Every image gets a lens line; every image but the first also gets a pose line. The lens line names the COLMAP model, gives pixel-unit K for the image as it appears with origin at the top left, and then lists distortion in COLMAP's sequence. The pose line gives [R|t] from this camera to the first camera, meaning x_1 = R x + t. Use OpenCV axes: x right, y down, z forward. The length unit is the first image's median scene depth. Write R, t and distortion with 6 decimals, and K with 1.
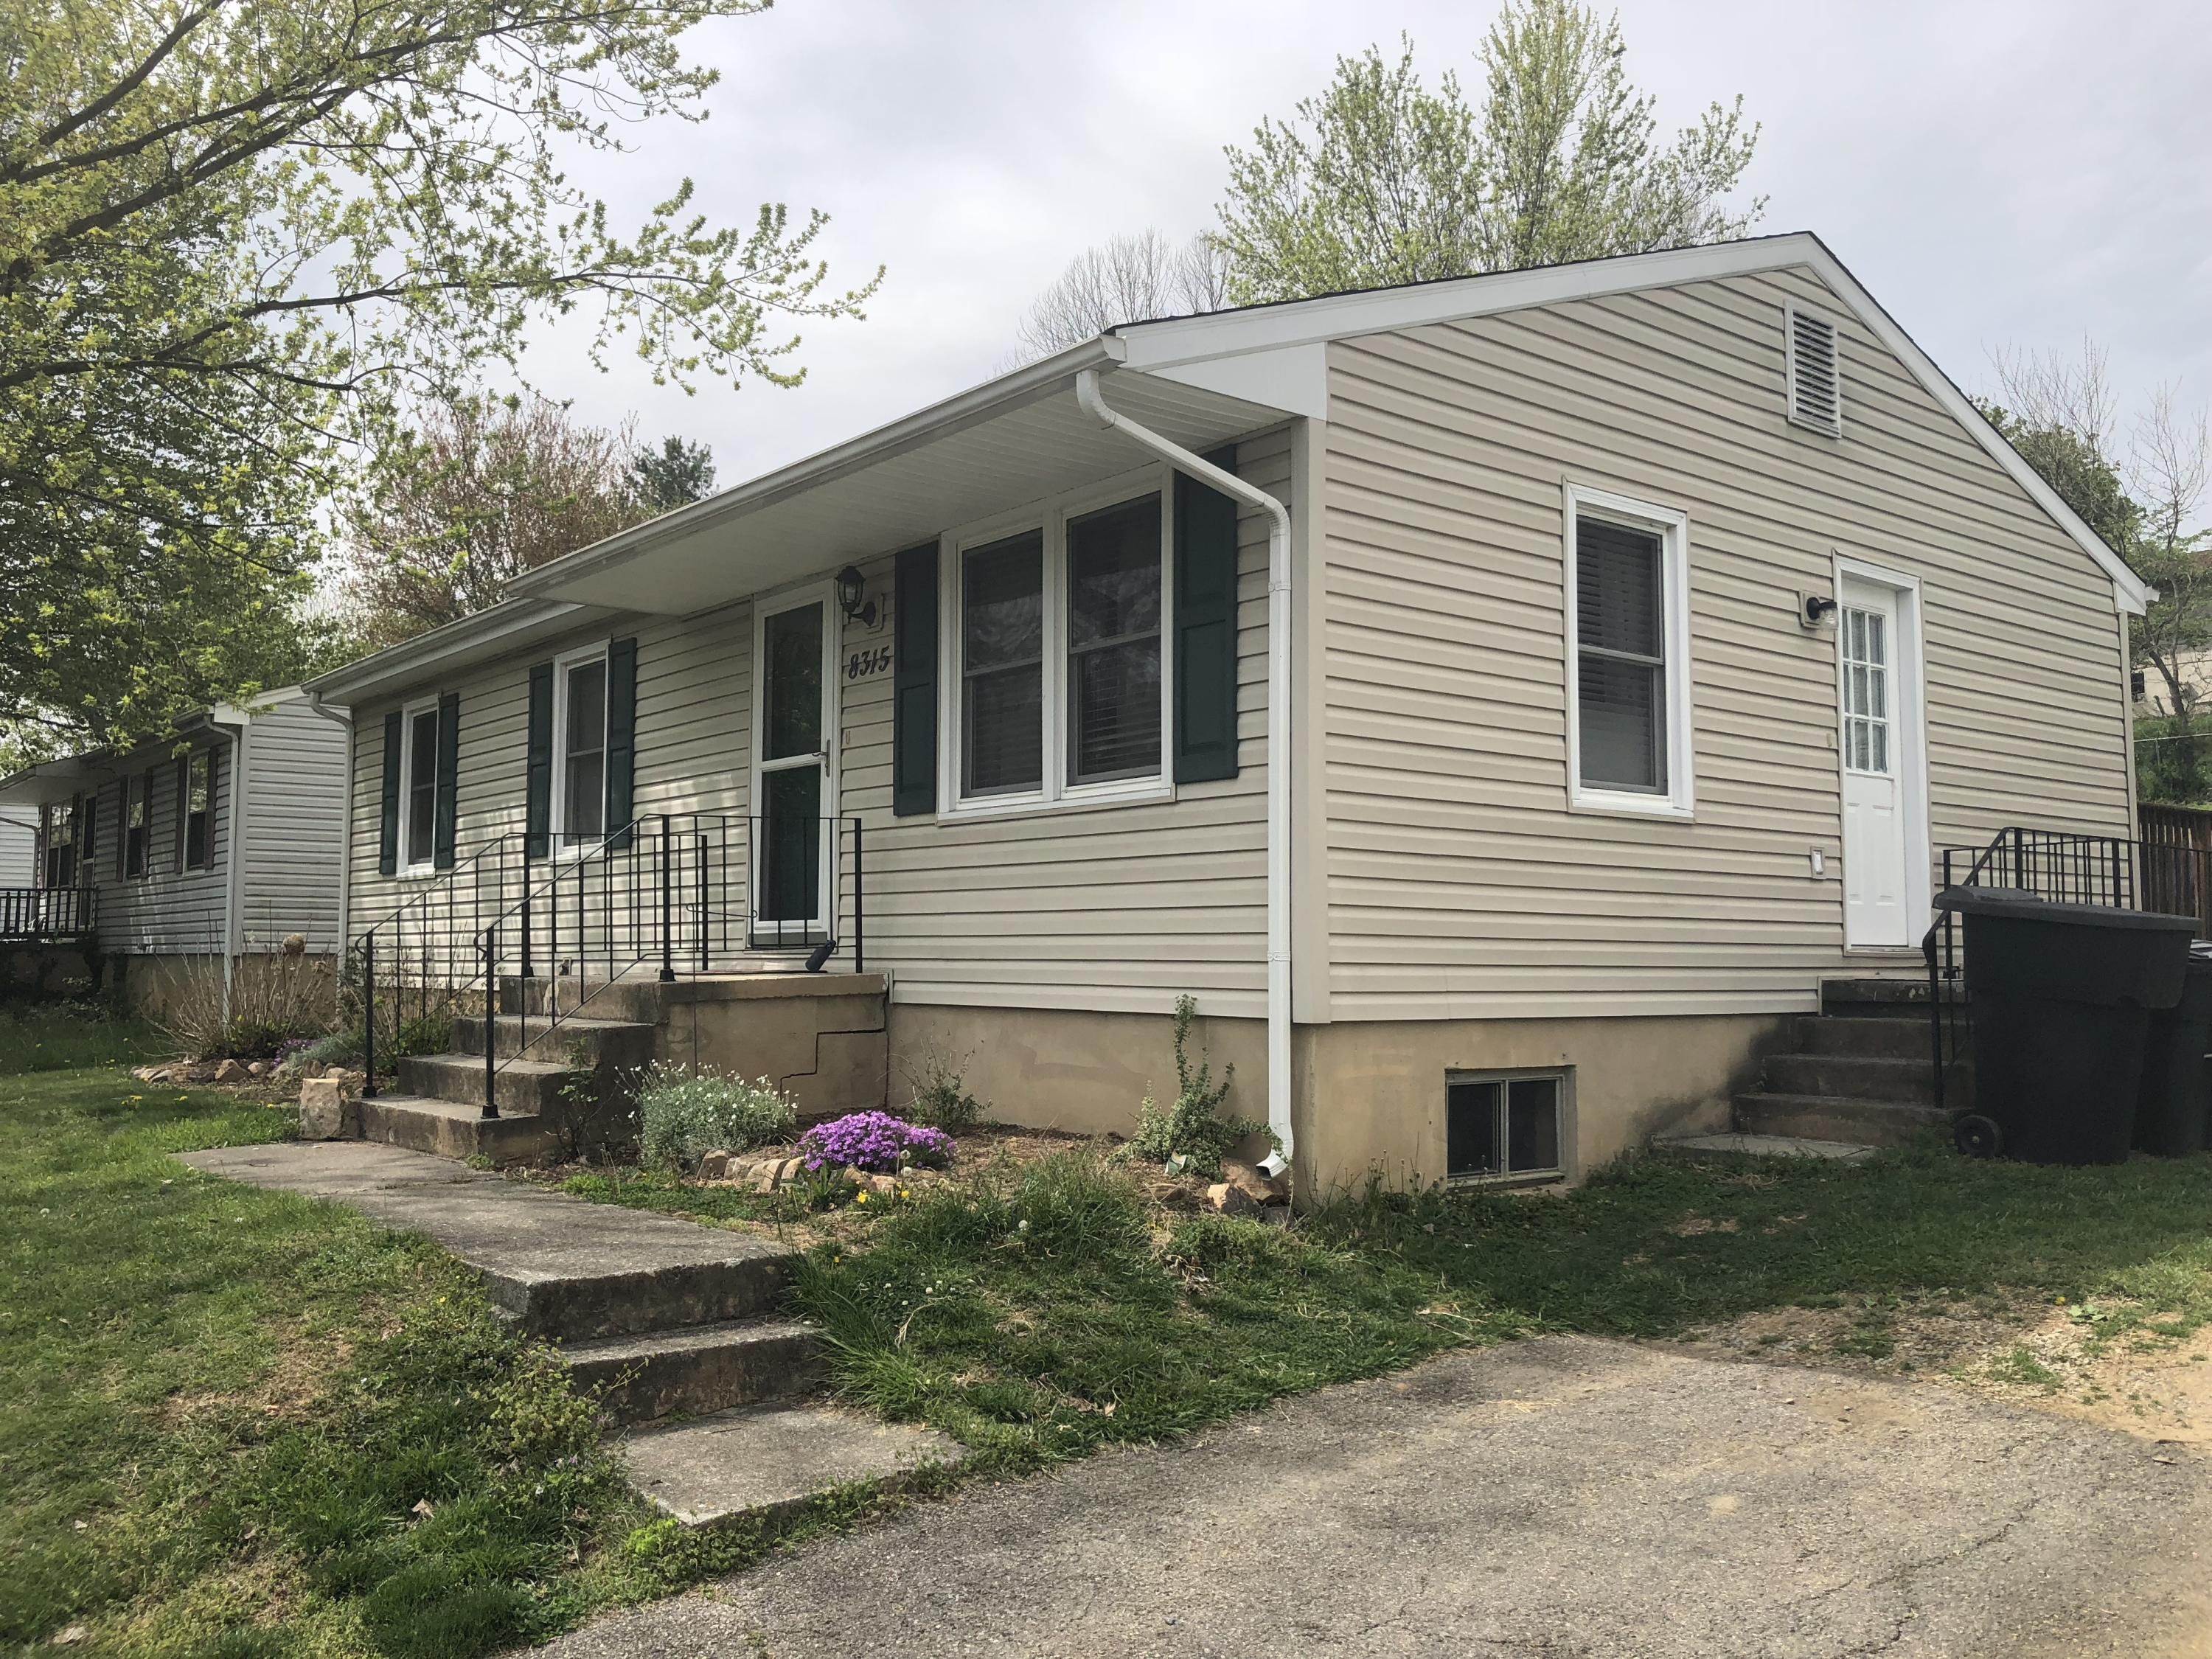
lens RADIAL K [[1809.6, 0, 1137.3], [0, 1809.6, 831.0], [0, 0, 1]] dist [-0.008444, 0.011982]
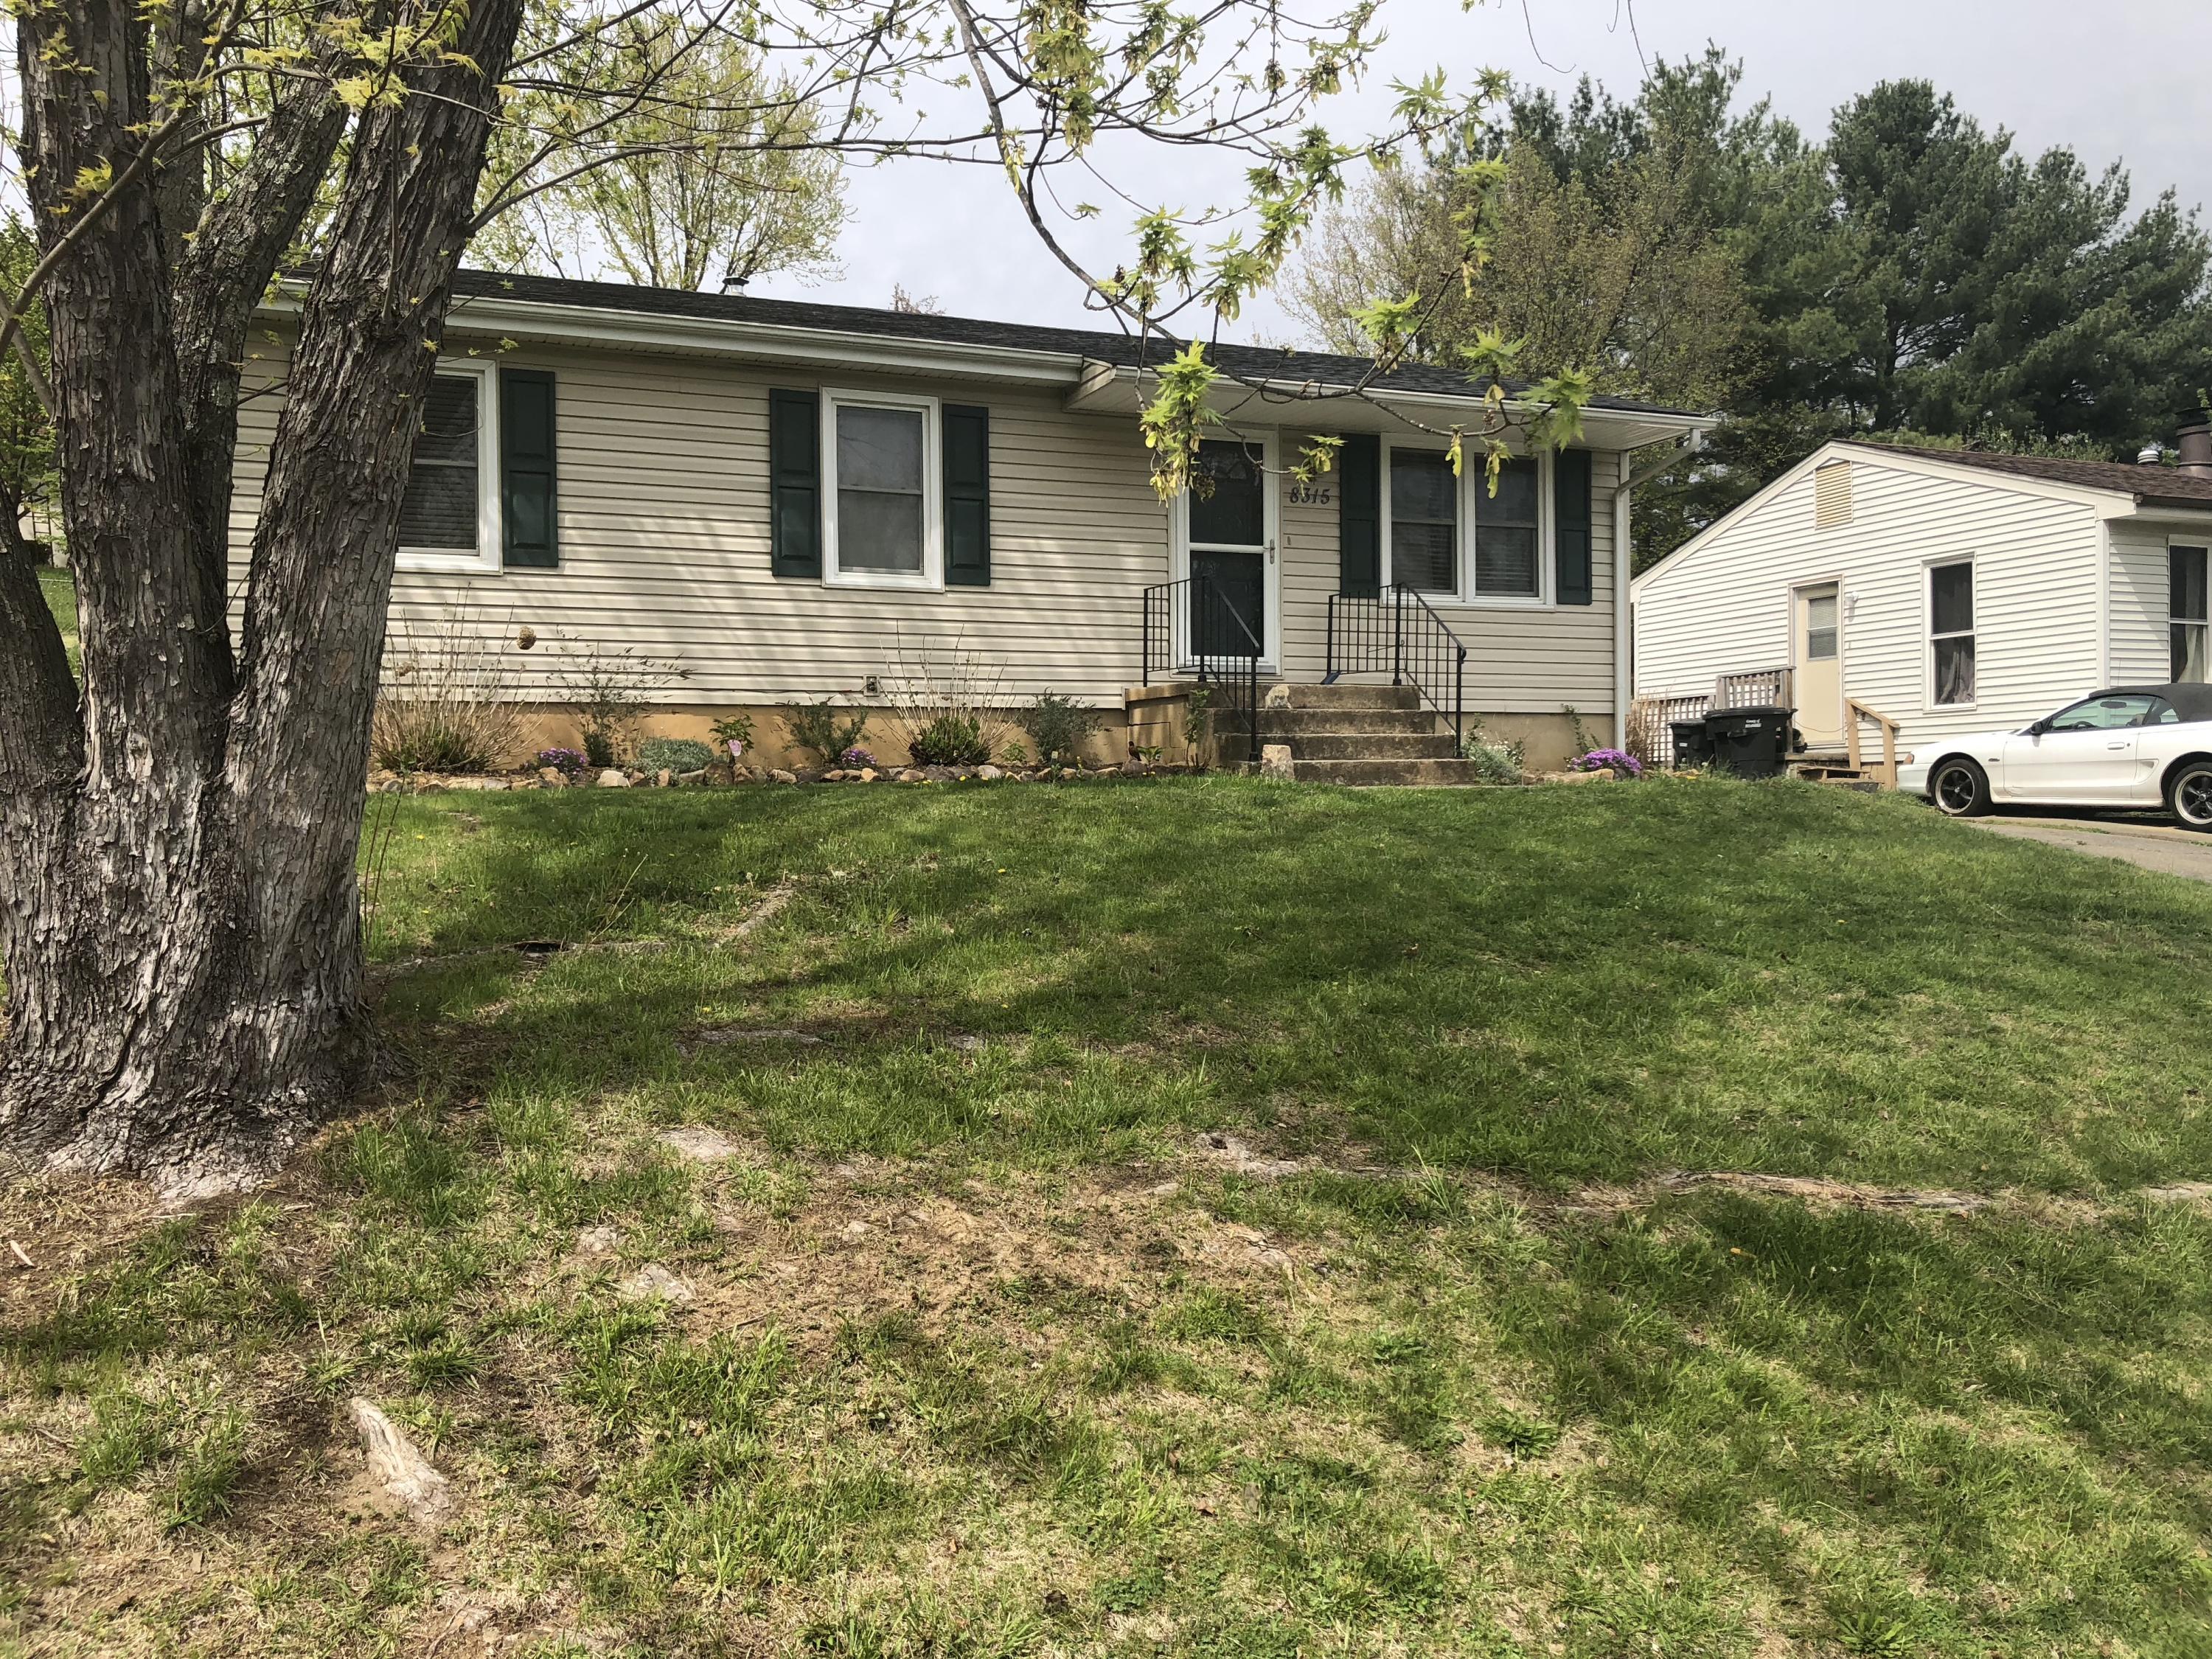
lens RADIAL K [[1841.5, 0, 1106.0], [0, 1841.5, 829.5], [0, 0, 1]] dist [0.188376, -0.726469]
pose [[0.309911, -0.007917, 0.950733, -1.778542], [-0.053920, 0.998210, 0.025889, 0.168691], [-0.949235, -0.059286, 0.308929, 0.664522]]
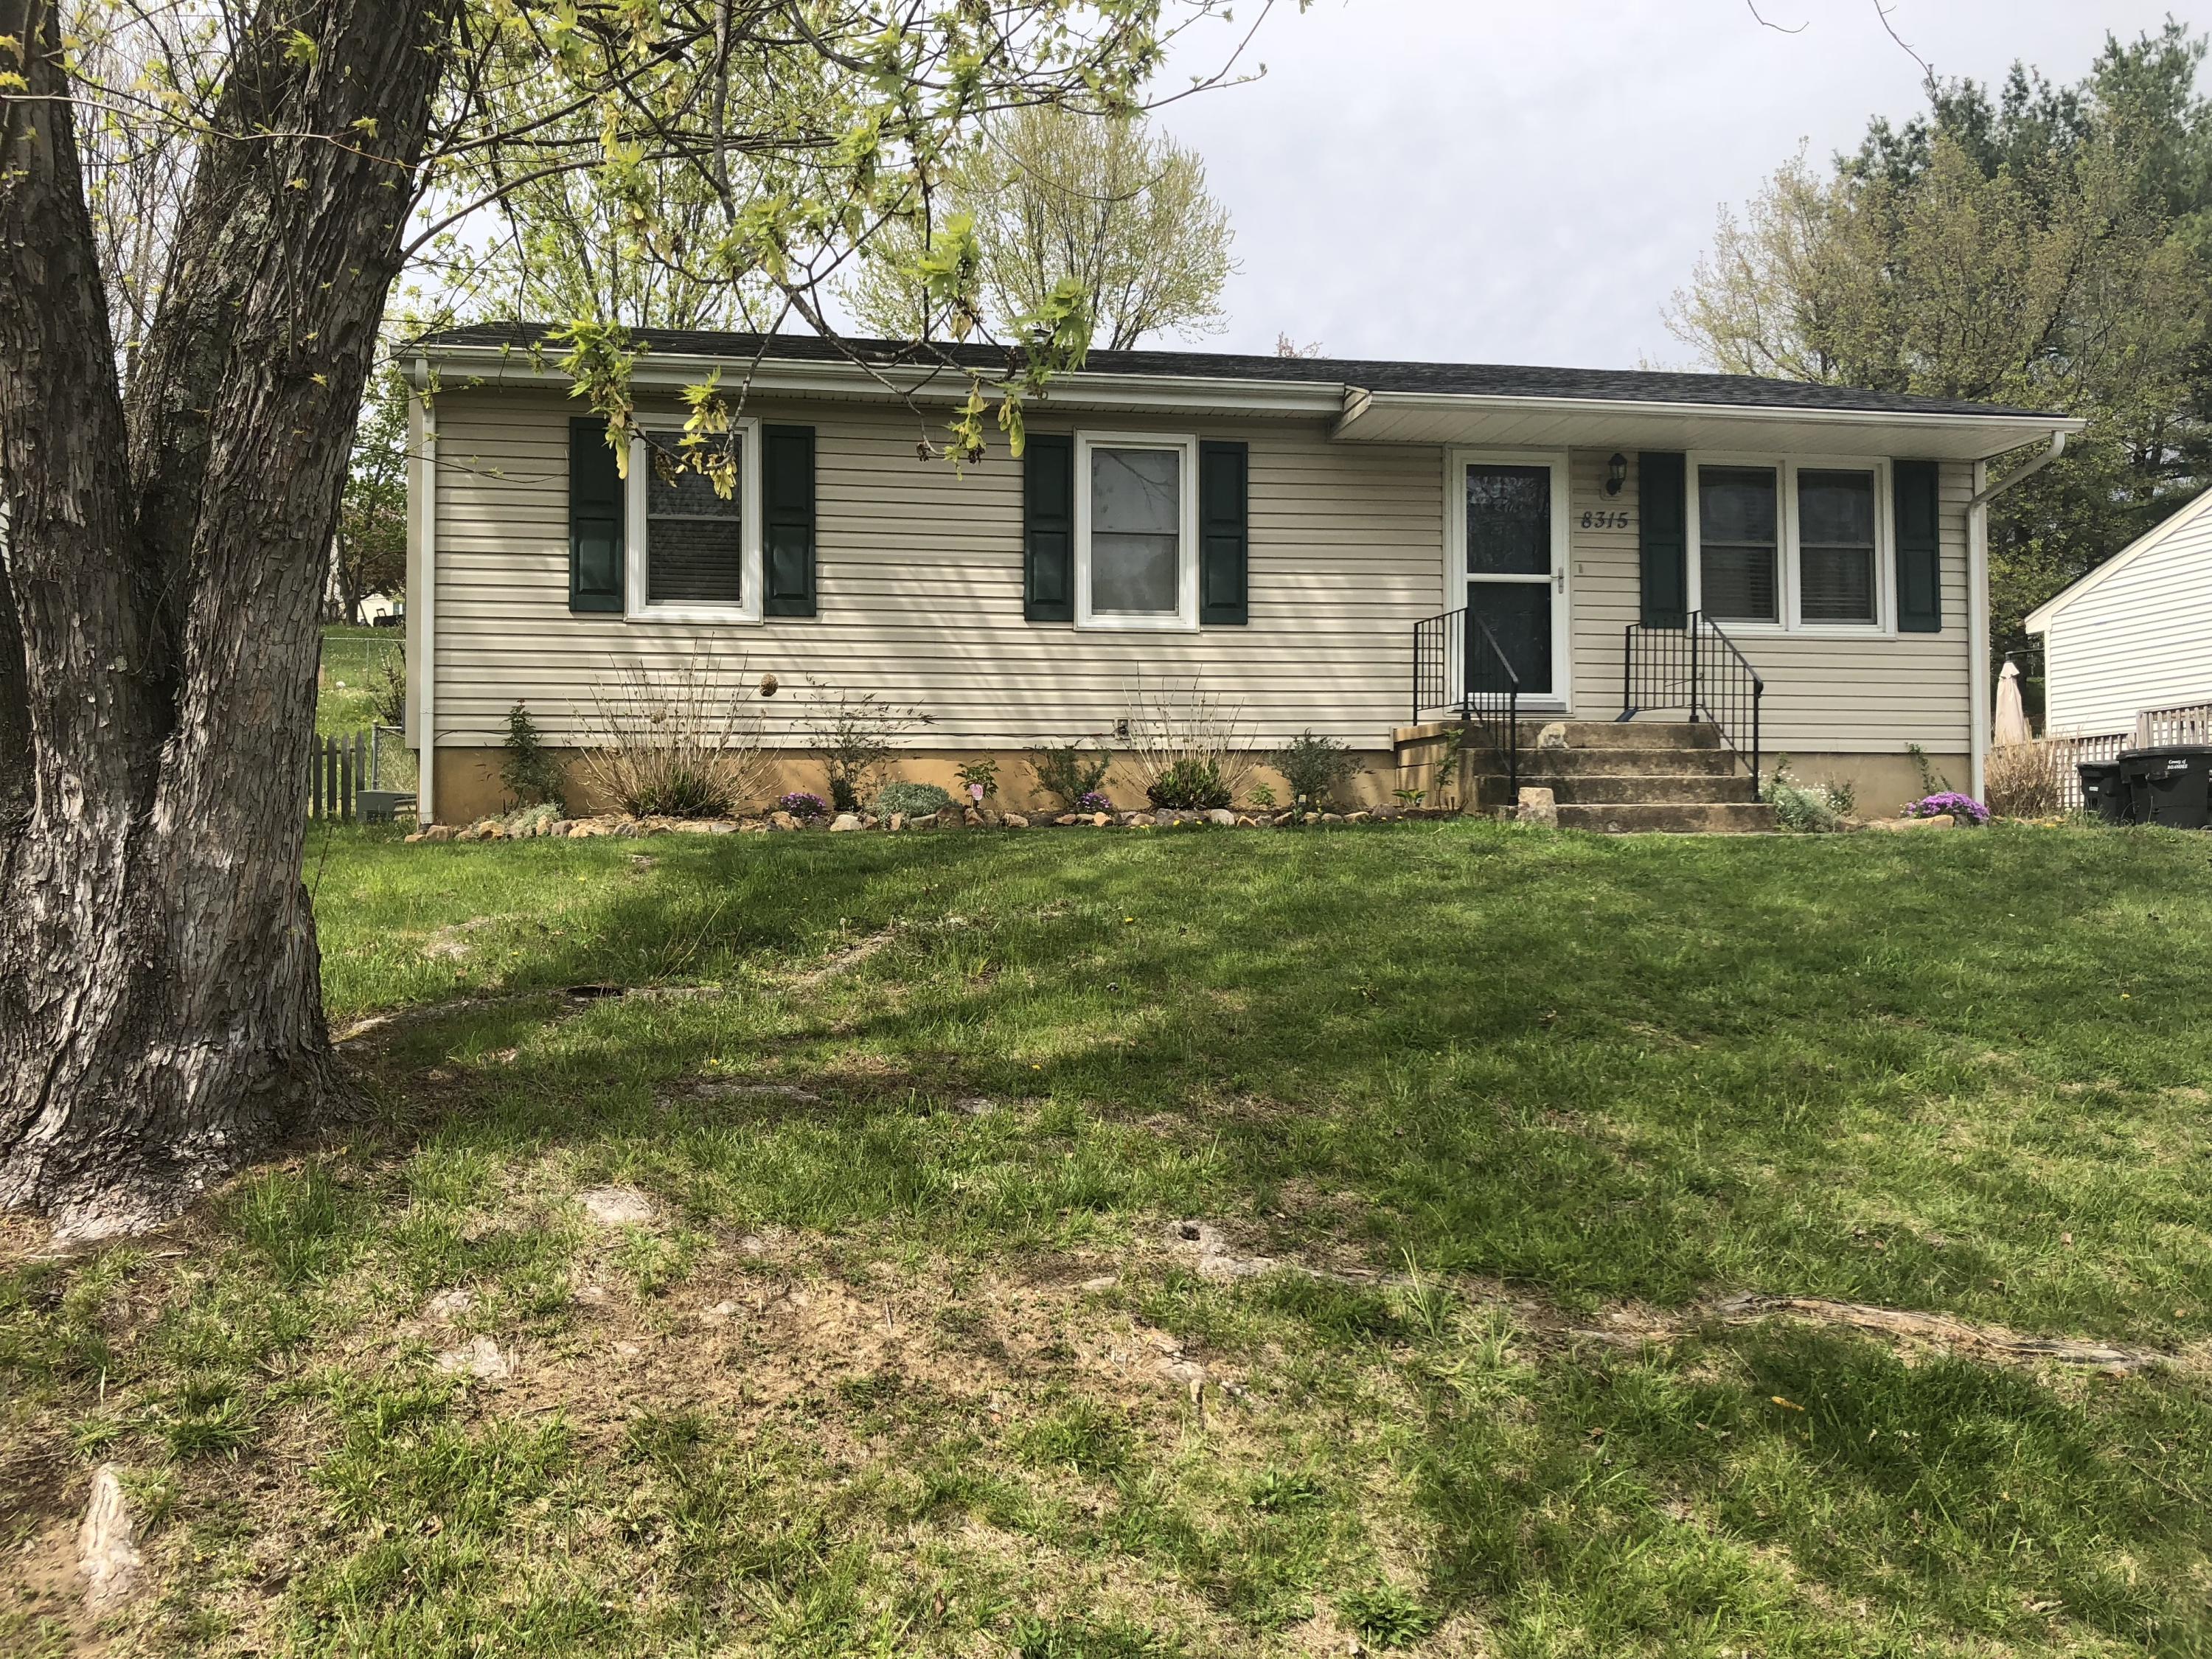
lens RADIAL K [[1834.0, 0, 1106.0], [0, 1834.0, 829.5], [0, 0, 1]] dist [0.118506, -0.347510]
pose [[0.521511, 0.017390, 0.853067, -1.663574], [-0.055670, 0.998356, 0.013681, 0.162171], [-0.851427, -0.054625, 0.521621, 0.559854]]
